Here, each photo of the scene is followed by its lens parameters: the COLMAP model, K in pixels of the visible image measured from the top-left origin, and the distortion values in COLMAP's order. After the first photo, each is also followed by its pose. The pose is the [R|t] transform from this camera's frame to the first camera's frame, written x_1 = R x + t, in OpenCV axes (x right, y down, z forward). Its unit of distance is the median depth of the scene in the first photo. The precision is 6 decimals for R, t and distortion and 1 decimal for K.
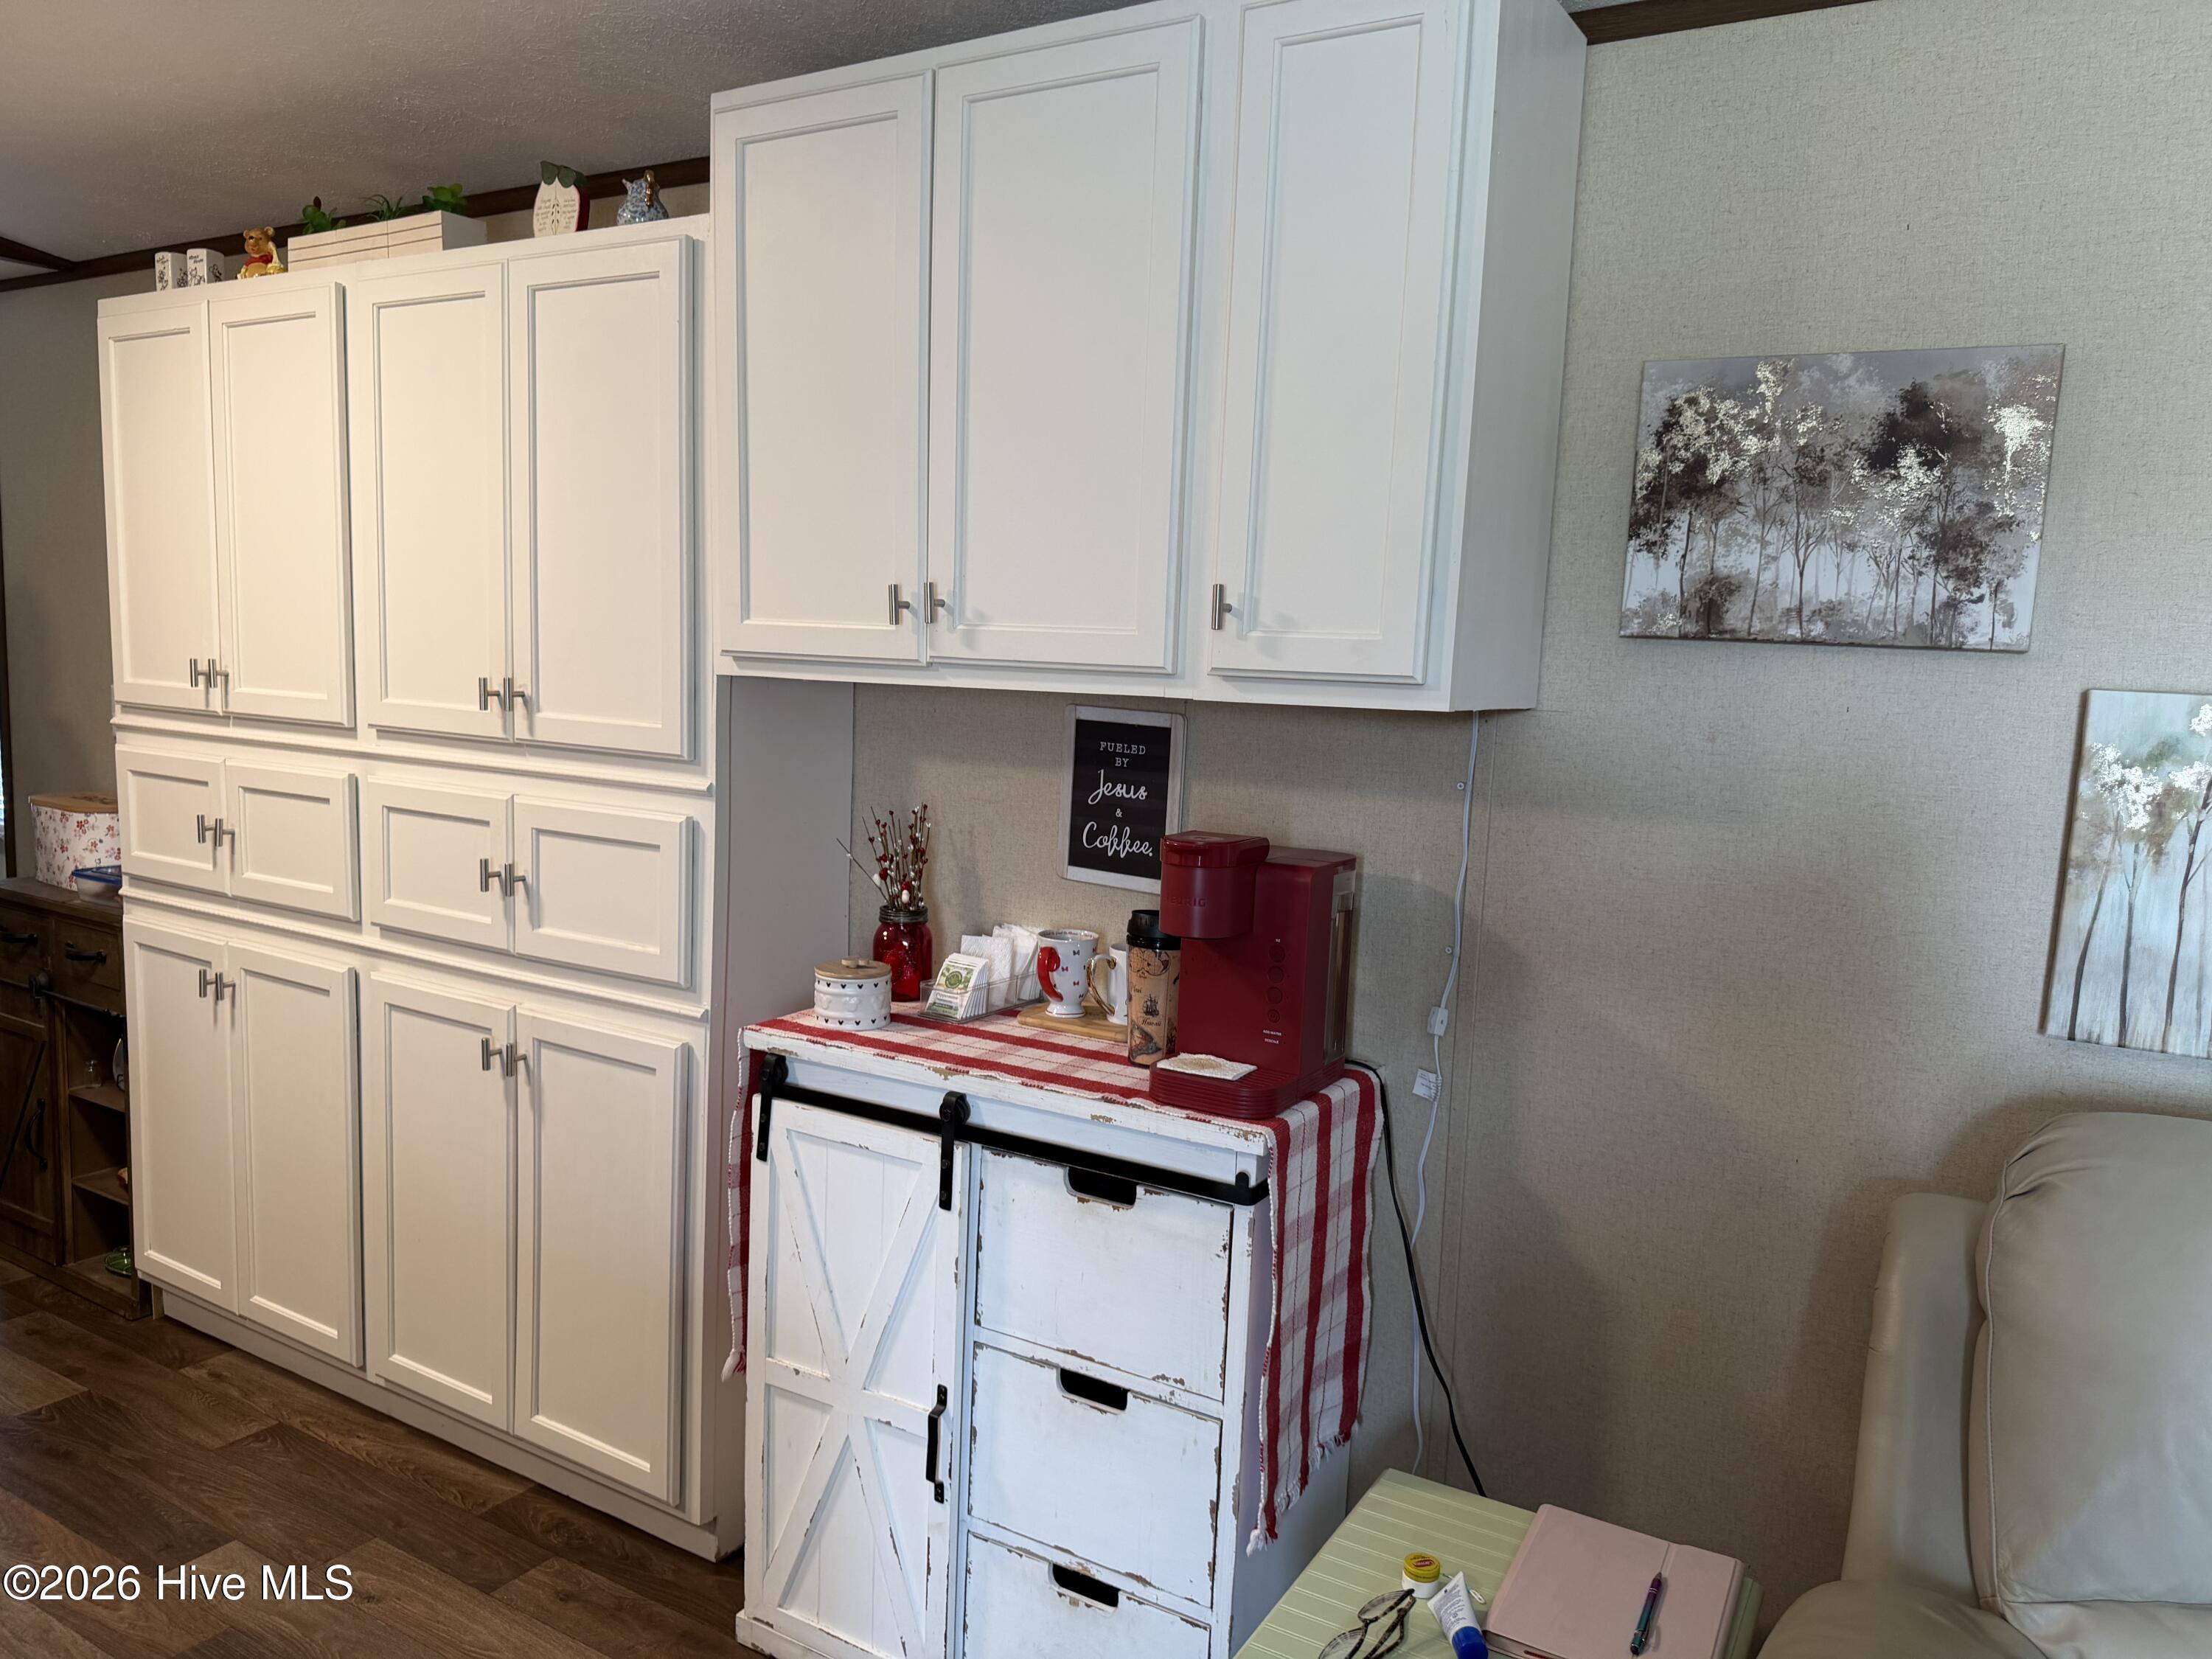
lens RADIAL K [[1544.7, 0, 1101.5], [0, 1544.7, 850.6], [0, 0, 1]] dist [0.085594, -0.131446]
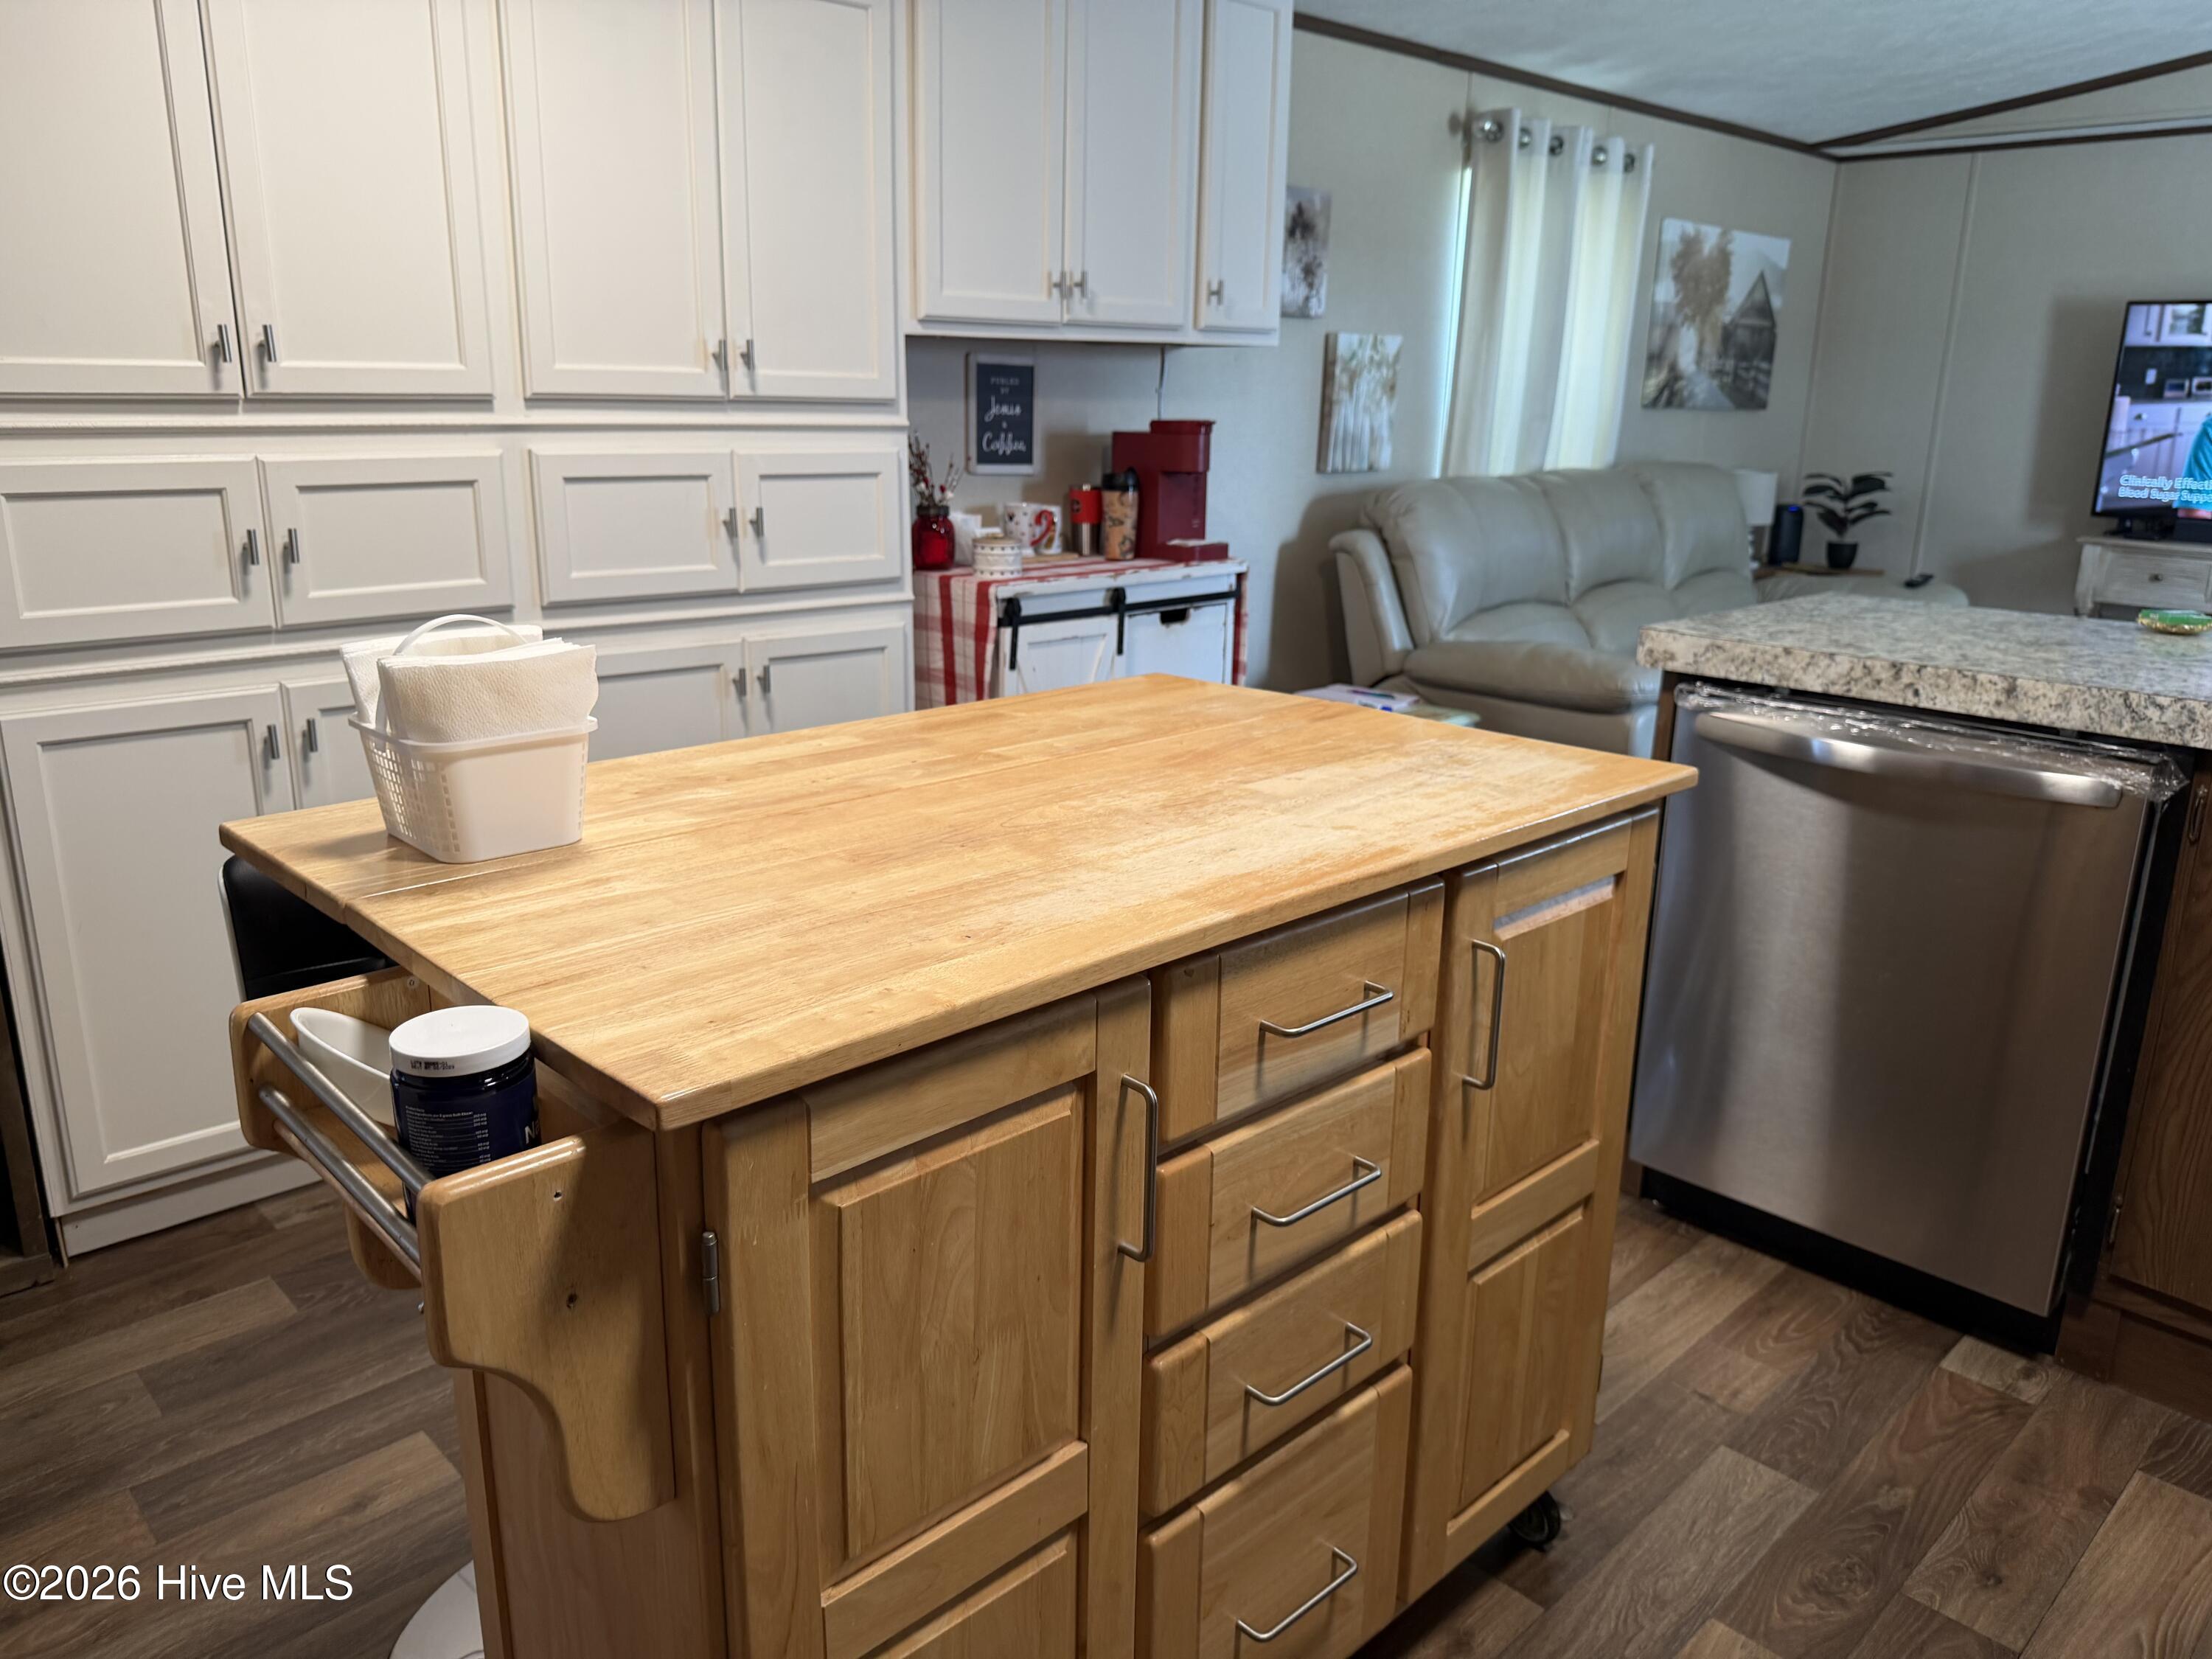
lens RADIAL K [[1563.8, 0, 1106.0], [0, 1563.8, 829.5], [0, 0, 1]] dist [0.066153, -0.108608]
pose [[0.280985, -0.293208, 0.913825, -1.549898], [0.126889, 0.955178, 0.267460, -0.045467], [-0.951287, 0.040803, 0.305596, 0.433970]]
